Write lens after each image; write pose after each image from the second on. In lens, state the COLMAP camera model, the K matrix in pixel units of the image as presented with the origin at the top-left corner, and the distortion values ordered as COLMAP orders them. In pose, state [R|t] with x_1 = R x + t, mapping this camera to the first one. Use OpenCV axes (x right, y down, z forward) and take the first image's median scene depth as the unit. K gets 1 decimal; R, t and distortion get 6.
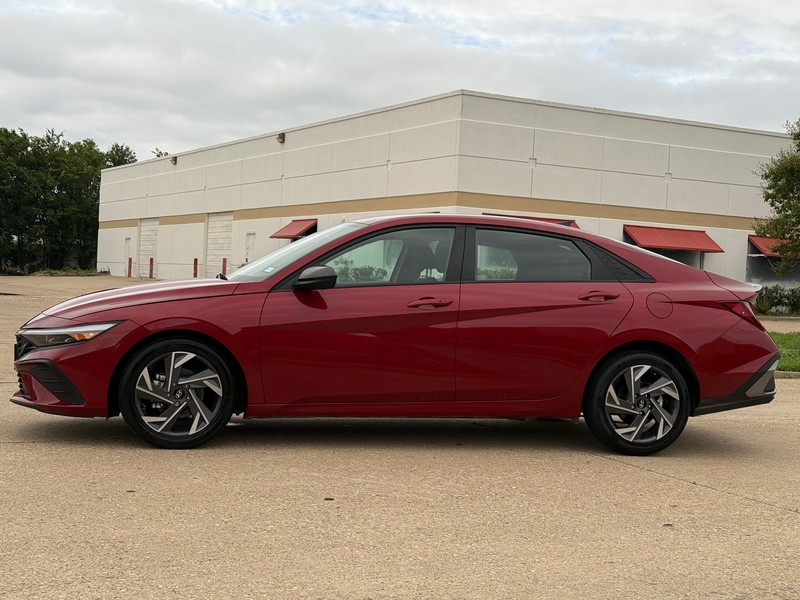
lens RADIAL K [[1197.3, 0, 400.0], [0, 1197.3, 300.0], [0, 0, 1]] dist [0.193492, -0.001729]
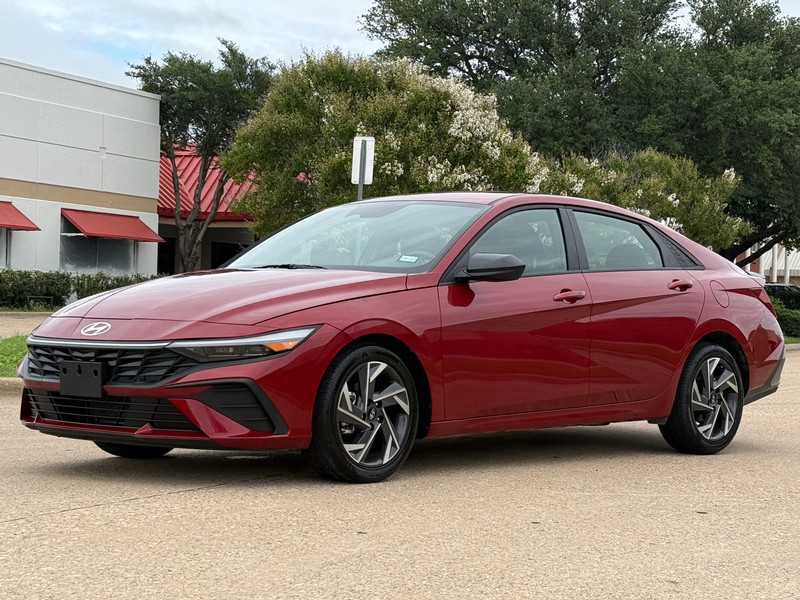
lens RADIAL K [[1604.0, 0, 400.0], [0, 1604.0, 300.0], [0, 0, 1]] dist [0.201576, 0.166463]
pose [[0.824395, -0.019819, 0.565668, -0.756175], [0.017011, 0.999803, 0.010238, -0.008712], [-0.565759, 0.001183, 0.824570, 0.103008]]
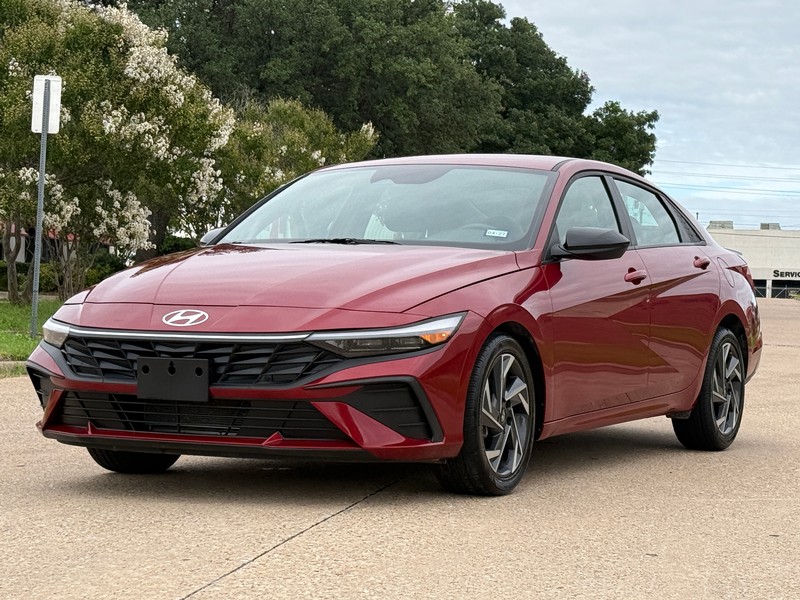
lens RADIAL K [[1887.8, 0, 400.0], [0, 1887.8, 300.0], [0, 0, 1]] dist [0.085535, 0.153298]
pose [[0.631036, -0.031676, 0.775107, -1.033332], [0.012821, 0.999455, 0.030407, -0.021228], [-0.775648, -0.009250, 0.631098, 0.356404]]
